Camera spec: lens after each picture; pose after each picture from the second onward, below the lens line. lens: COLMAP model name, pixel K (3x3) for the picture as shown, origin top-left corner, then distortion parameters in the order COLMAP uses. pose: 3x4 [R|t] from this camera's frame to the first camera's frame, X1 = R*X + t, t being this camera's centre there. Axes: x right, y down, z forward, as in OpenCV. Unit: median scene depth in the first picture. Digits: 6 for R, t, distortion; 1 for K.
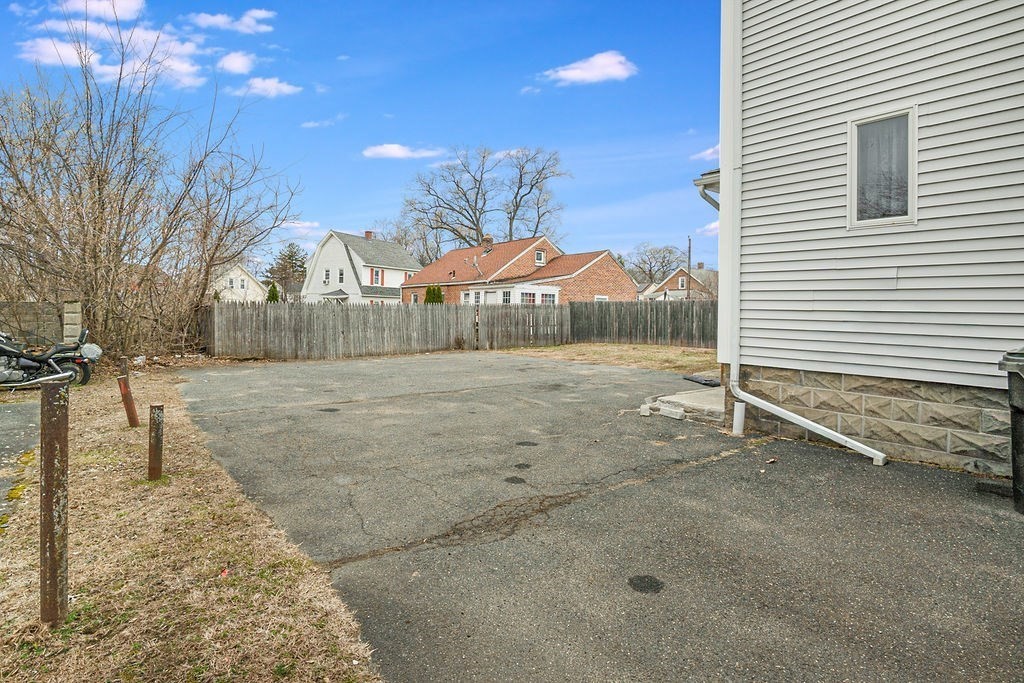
lens RADIAL K [[485.3, 0, 511.7], [0, 485.3, 304.6], [0, 0, 1]] dist [-0.003756, -0.000228]
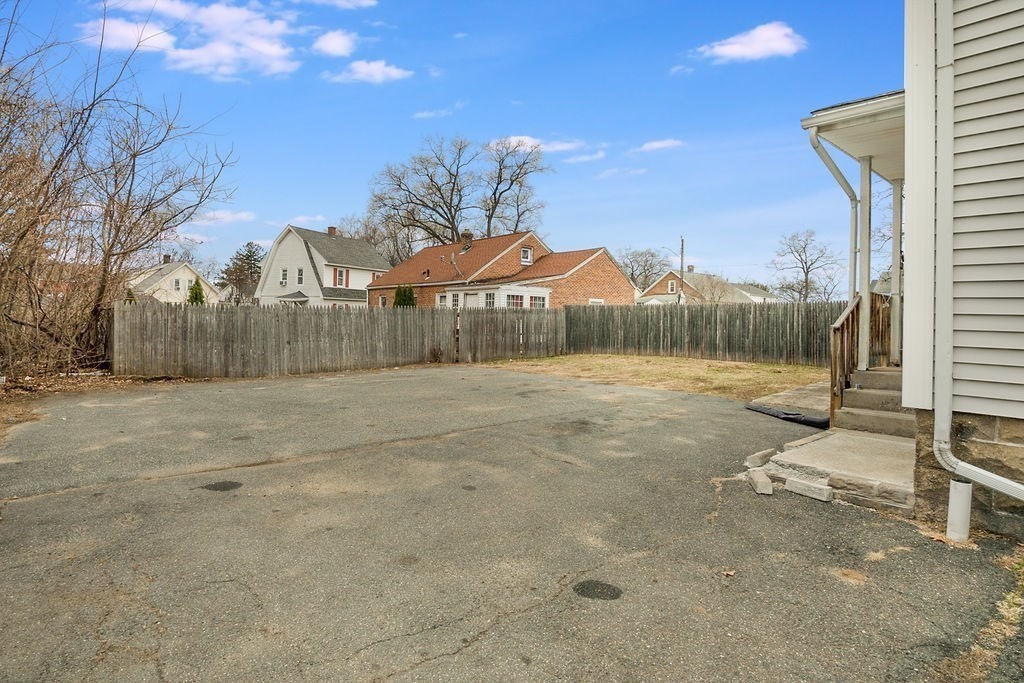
lens RADIAL K [[507.7, 0, 512.8], [0, 507.7, 309.8], [0, 0, 1]] dist [-0.017139, -0.000611]
pose [[0.998710, 0.003610, 0.050642, -0.015015], [-0.003646, 0.999993, 0.000620, 0.001246], [-0.050640, -0.000804, 0.998717, 0.094682]]
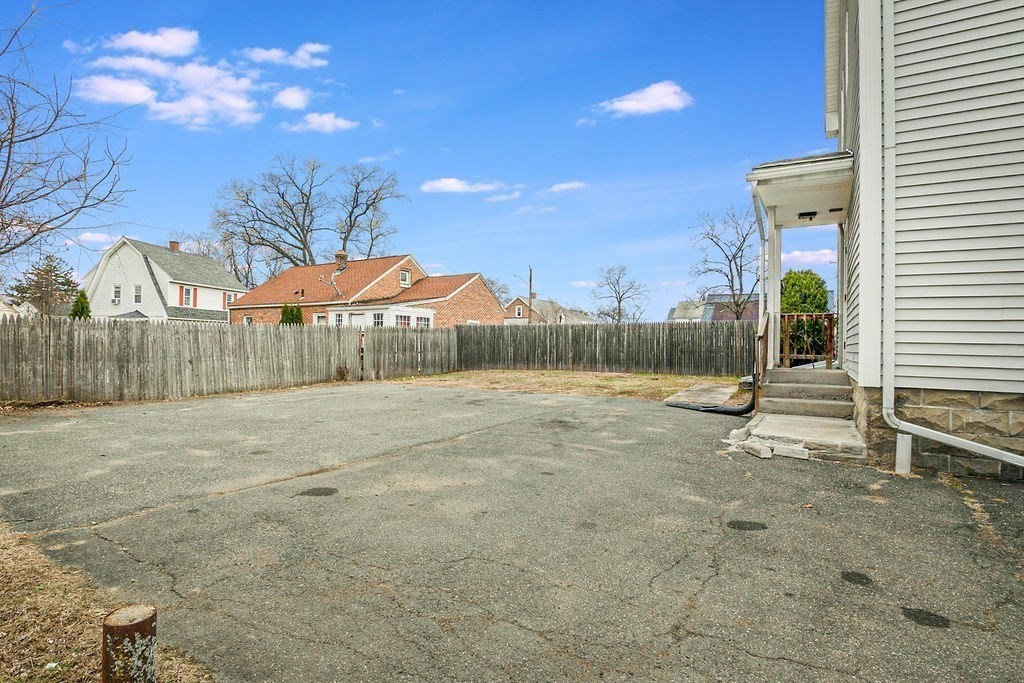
lens RADIAL K [[482.0, 0, 497.6], [0, 482.0, 337.6], [0, 0, 1]] dist [-0.019541, -0.000604]
pose [[0.943859, 0.001141, 0.330346, -0.090387], [-0.004287, 0.999952, 0.008794, 0.007466], [-0.330320, -0.009717, 0.943819, 0.099319]]
